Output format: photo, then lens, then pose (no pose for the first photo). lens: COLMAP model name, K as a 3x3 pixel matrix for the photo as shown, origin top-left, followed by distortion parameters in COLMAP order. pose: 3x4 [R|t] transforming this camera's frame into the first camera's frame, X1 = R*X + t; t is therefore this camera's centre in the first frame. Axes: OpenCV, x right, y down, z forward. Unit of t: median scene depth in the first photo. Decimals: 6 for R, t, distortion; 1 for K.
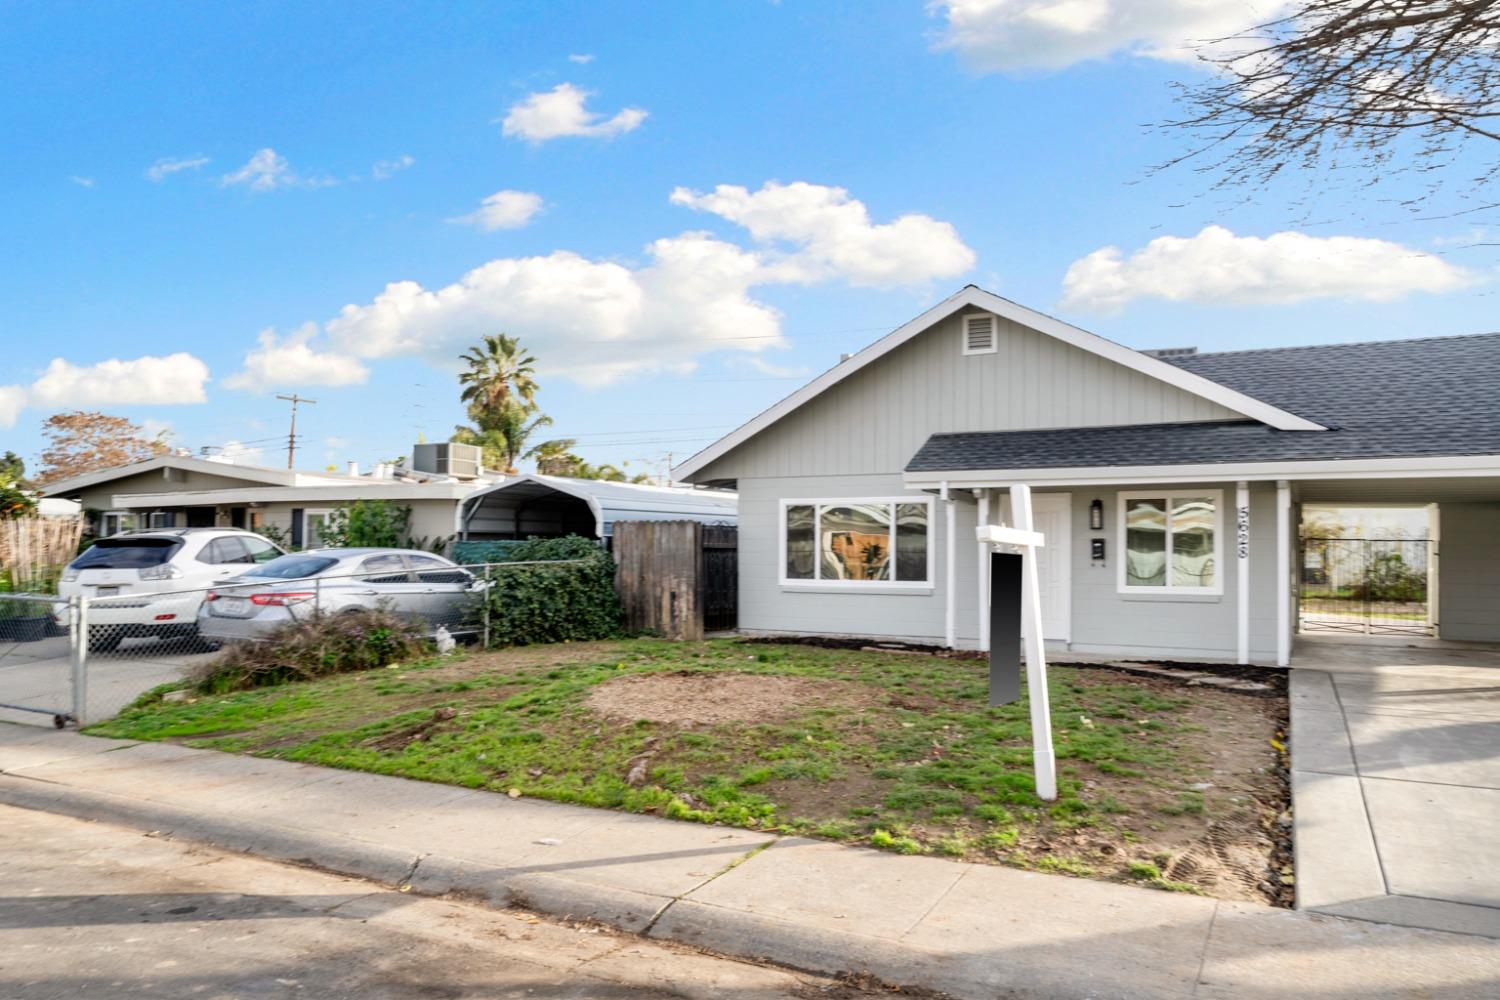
lens RADIAL K [[1058.1, 0, 749.1], [0, 1058.1, 536.6], [0, 0, 1]] dist [0.002602, -0.001681]
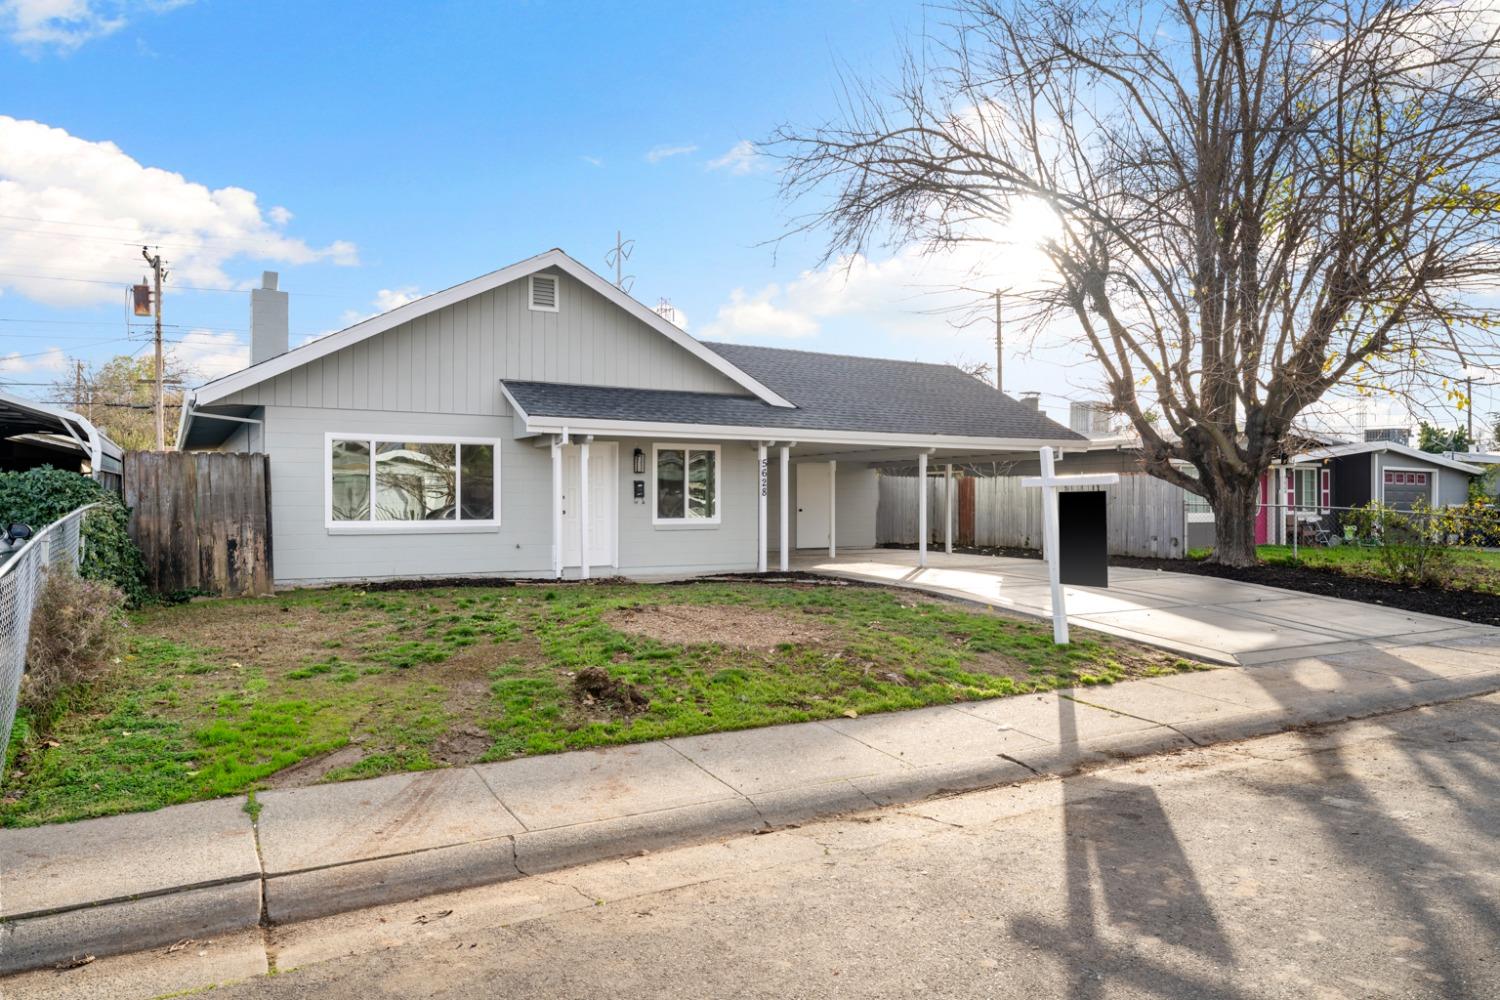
lens RADIAL K [[995.0, 0, 750.0], [0, 995.0, 500.0], [0, 0, 1]] dist [0.000375, 0.000019]
pose [[0.529046, -0.005461, 0.848576, -0.734137], [-0.012094, 0.999829, 0.013974, 0.008471], [-0.848507, -0.017655, 0.528889, 0.363973]]
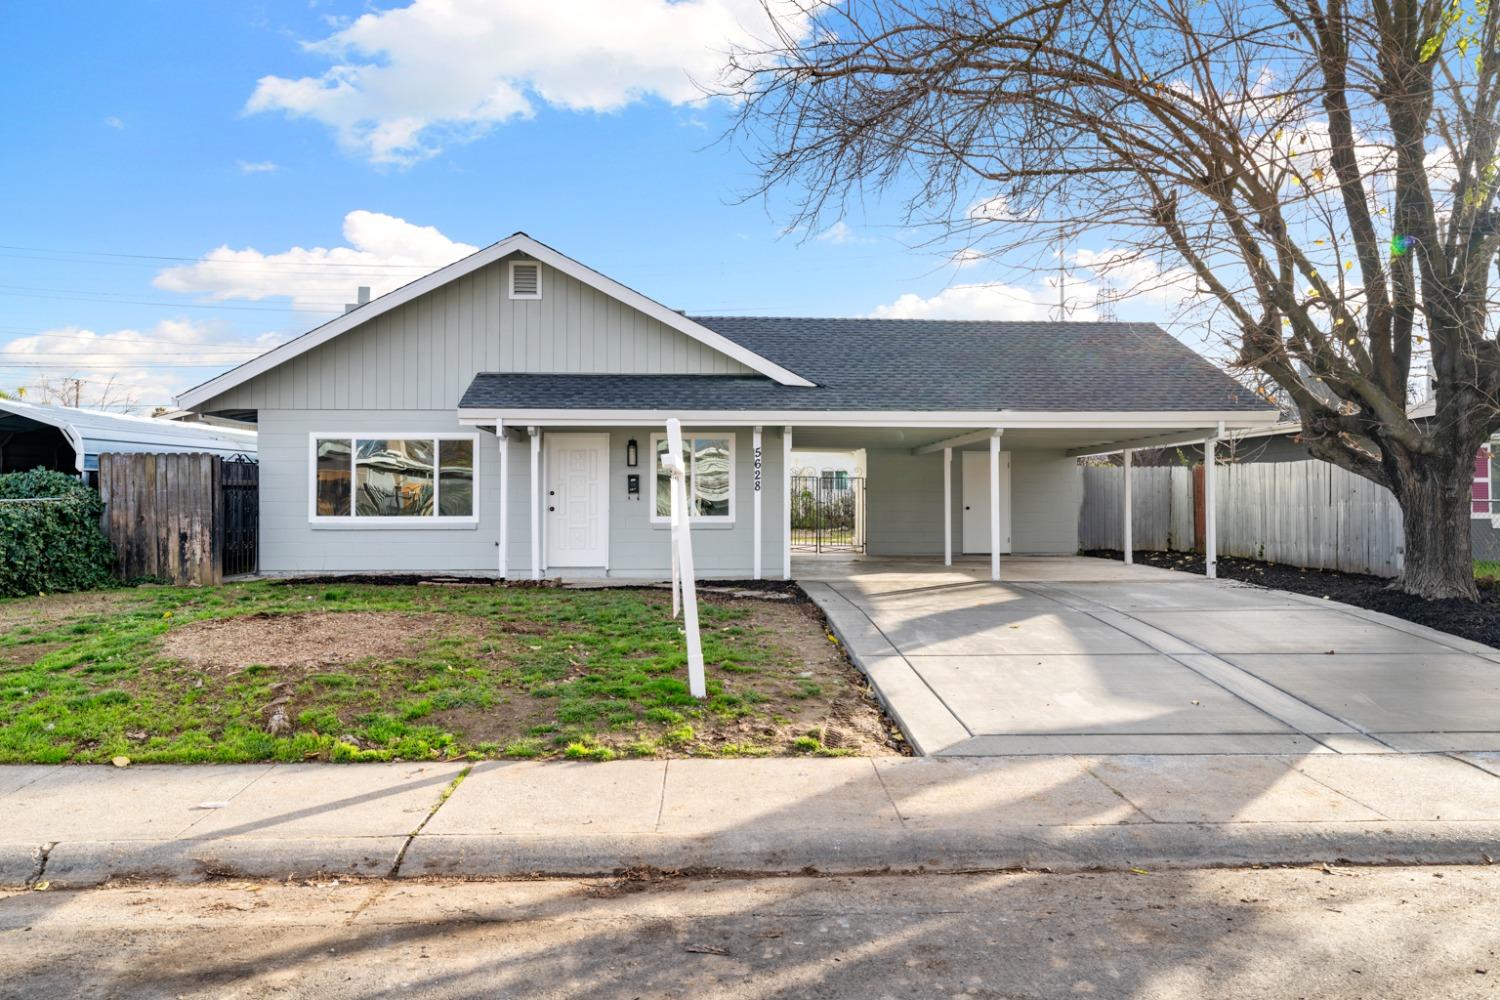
lens RADIAL K [[1008.1, 0, 754.5], [0, 1008.1, 480.1], [0, 0, 1]] dist [0.000989, -0.001471]
pose [[0.862030, 0.001542, 0.506855, -0.125466], [-0.002101, 0.999998, 0.000530, 0.008955], [-0.506852, -0.001522, 0.862031, 0.026273]]
